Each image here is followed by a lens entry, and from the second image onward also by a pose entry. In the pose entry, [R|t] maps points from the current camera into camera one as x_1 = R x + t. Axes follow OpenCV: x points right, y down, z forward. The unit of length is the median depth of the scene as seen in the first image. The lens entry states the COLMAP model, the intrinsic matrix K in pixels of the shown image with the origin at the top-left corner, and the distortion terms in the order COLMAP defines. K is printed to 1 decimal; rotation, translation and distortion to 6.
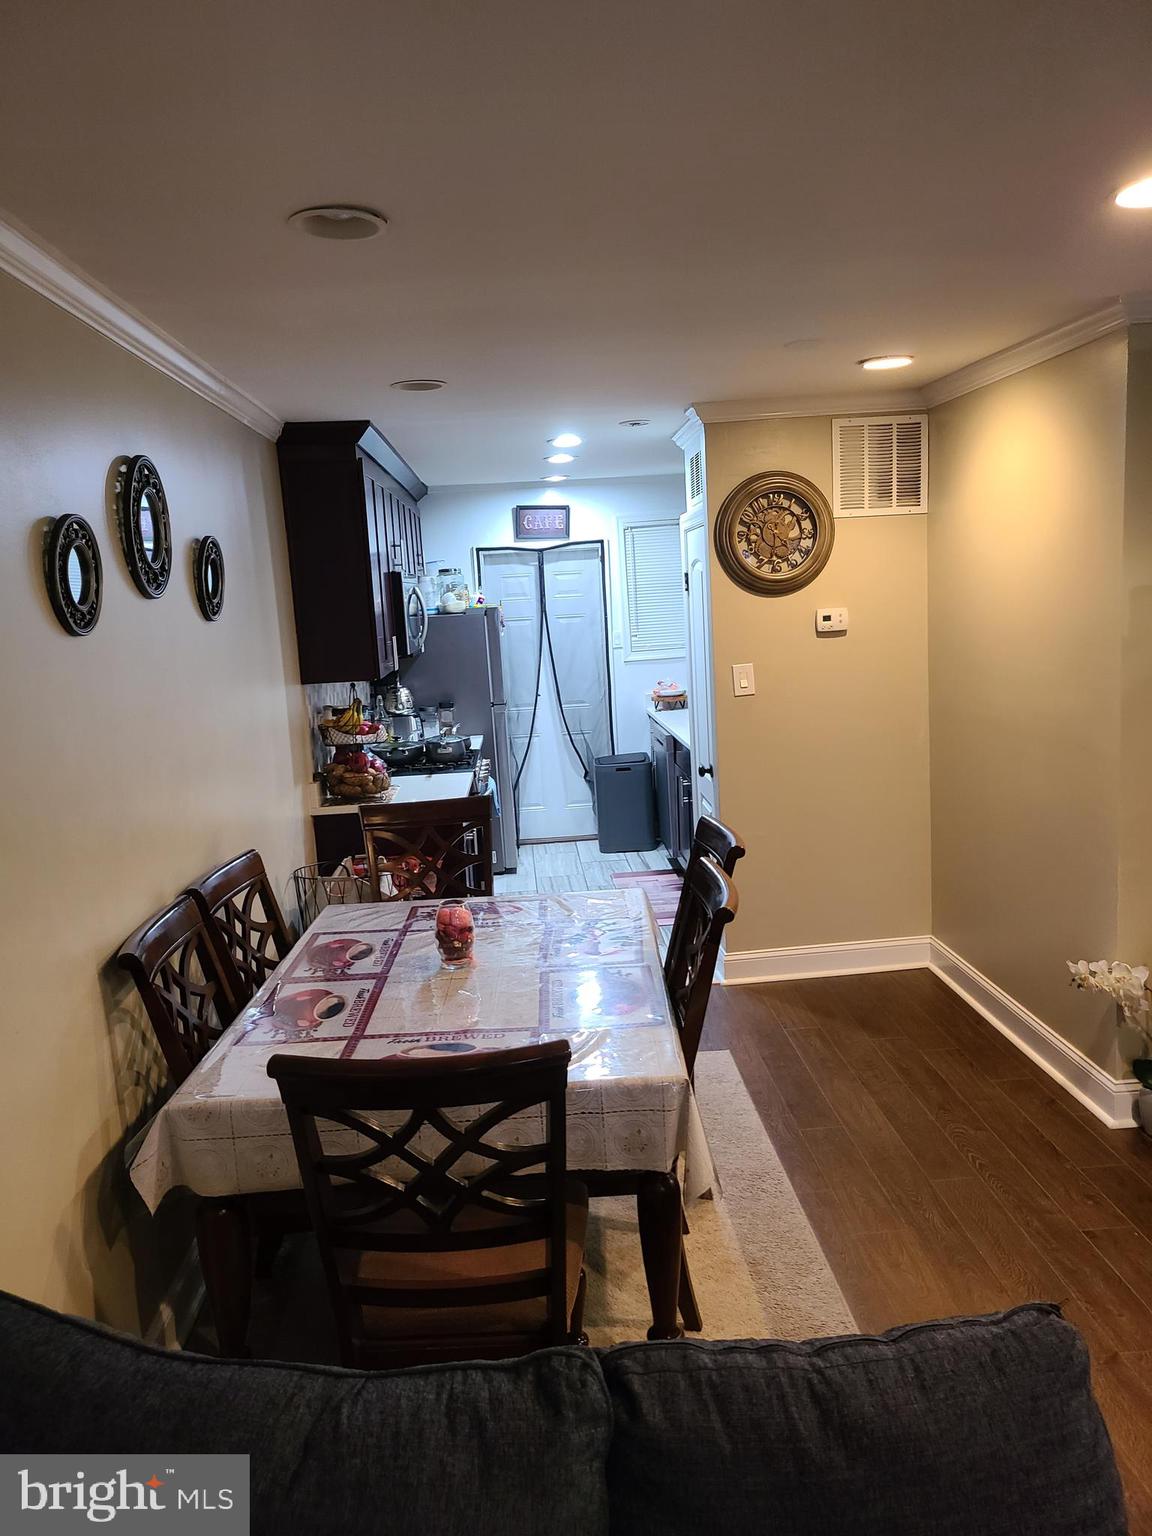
lens RADIAL K [[1139.1, 0, 576.0], [0, 1139.1, 768.0], [0, 0, 1]] dist [0.053850, -0.035304]
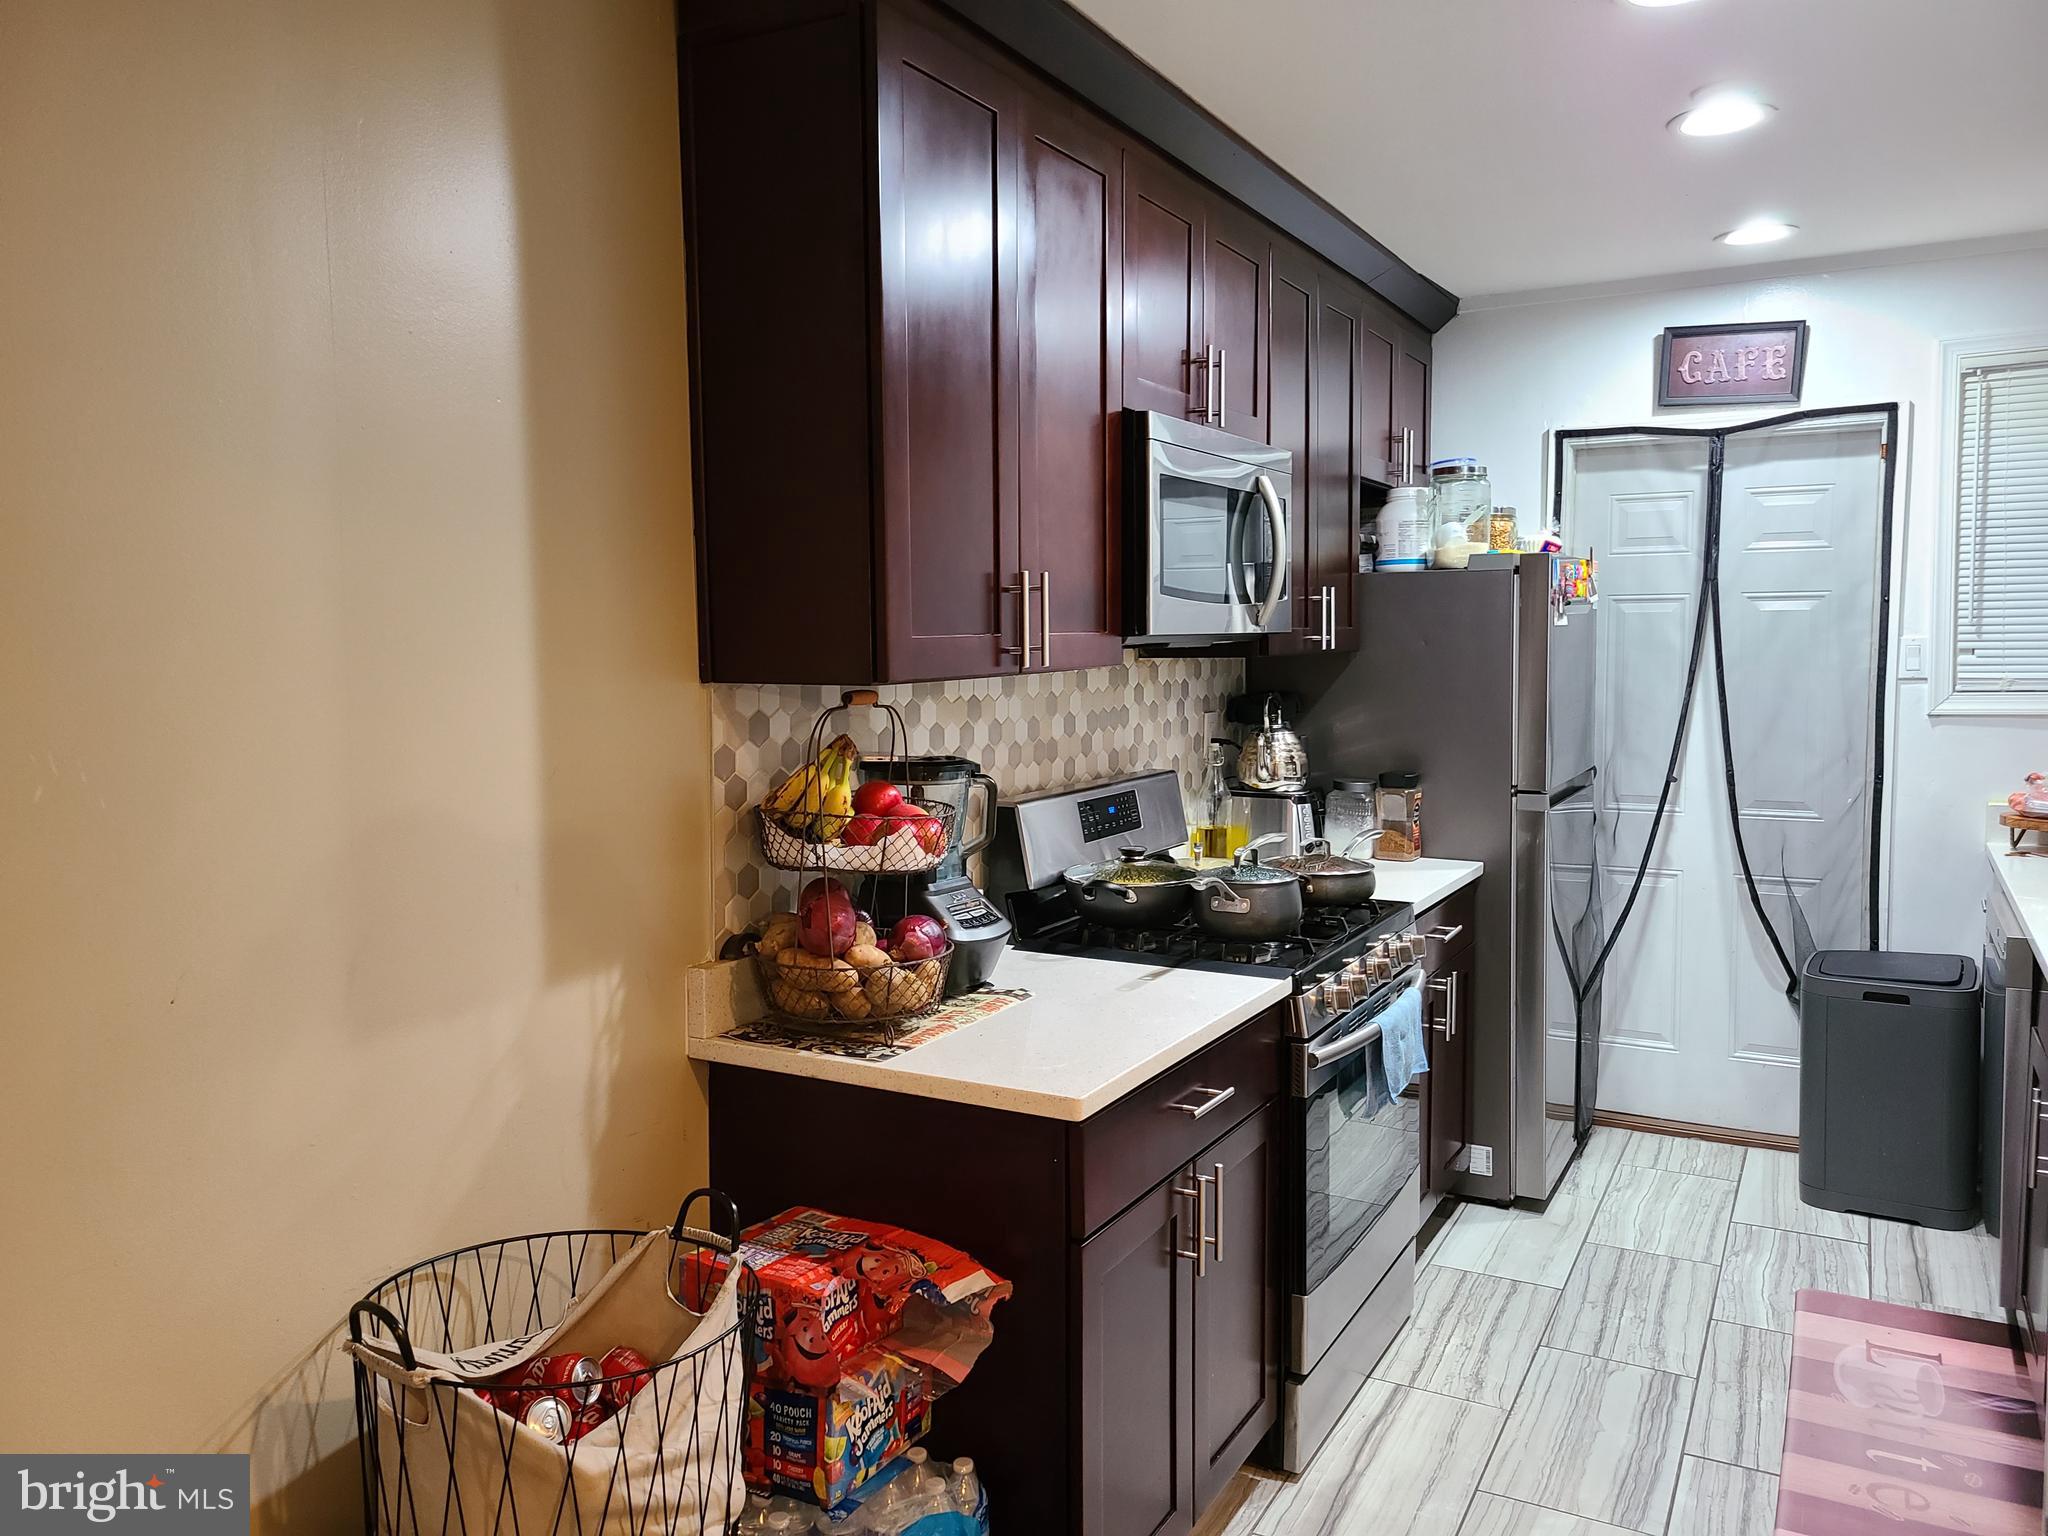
lens RADIAL K [[1518.9, 0, 1036.0], [0, 1518.9, 750.3], [0, 0, 1]] dist [0.053850, -0.035304]
pose [[0.850914, 0.089462, -0.517632, 0.062506], [-0.119428, 0.992533, -0.024784, -0.035938], [0.511550, 0.082909, 0.855244, 0.442793]]
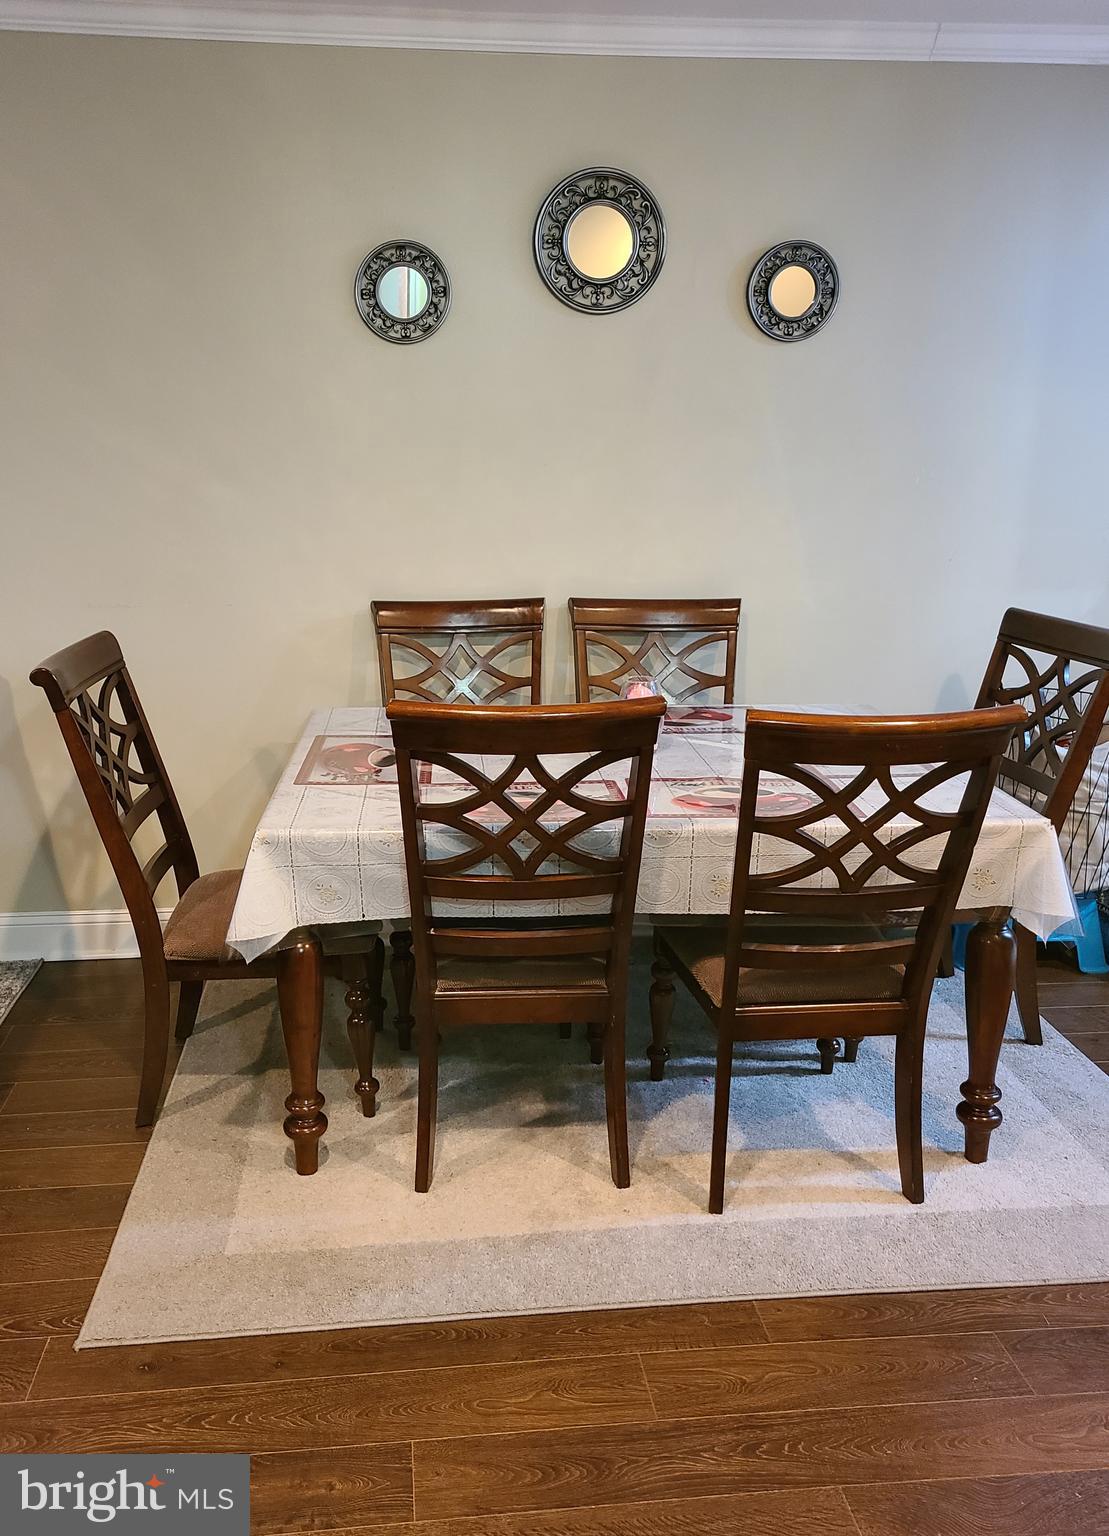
lens RADIAL K [[1225.1, 0, 504.3], [0, 1225.1, 742.5], [0, 0, 1]] dist [0.041554, -0.003423]
pose [[0.040805, 0.299293, -0.953288, 0.337369], [-0.151405, 0.944918, 0.290185, -0.038366], [0.987629, 0.132492, 0.083872, 0.361283]]
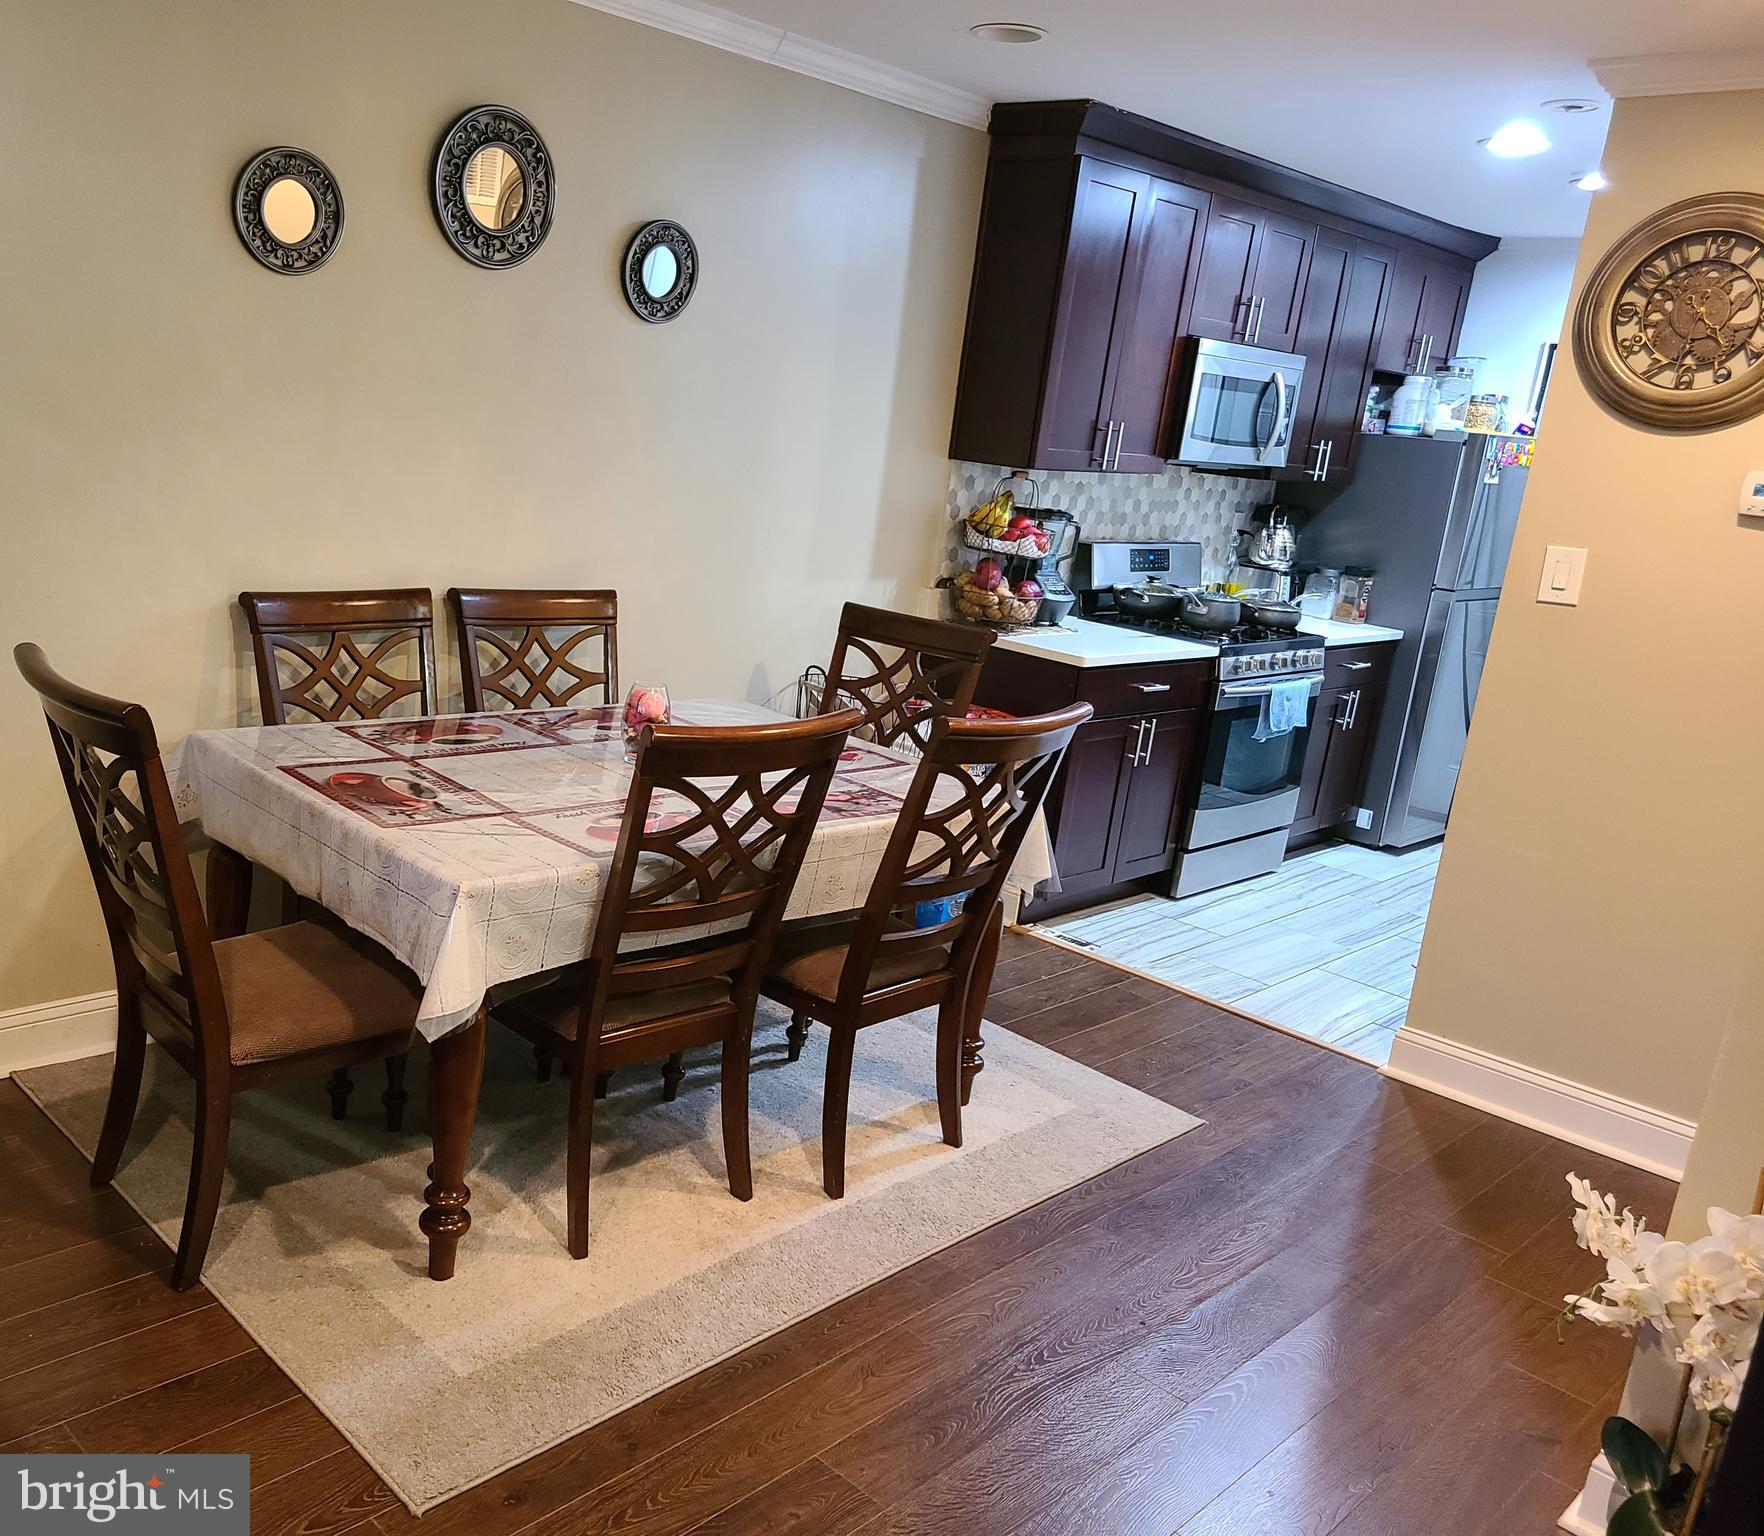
lens RADIAL K [[1522.4, 0, 698.6], [0, 1522.4, 765.3], [0, 0, 1]] dist [0.037288, -0.018174]
pose [[0.633428, 0.301138, -0.712800, 0.304456], [-0.249590, 0.951445, 0.180160, -0.013360], [0.732443, 0.063789, 0.677833, 0.130039]]
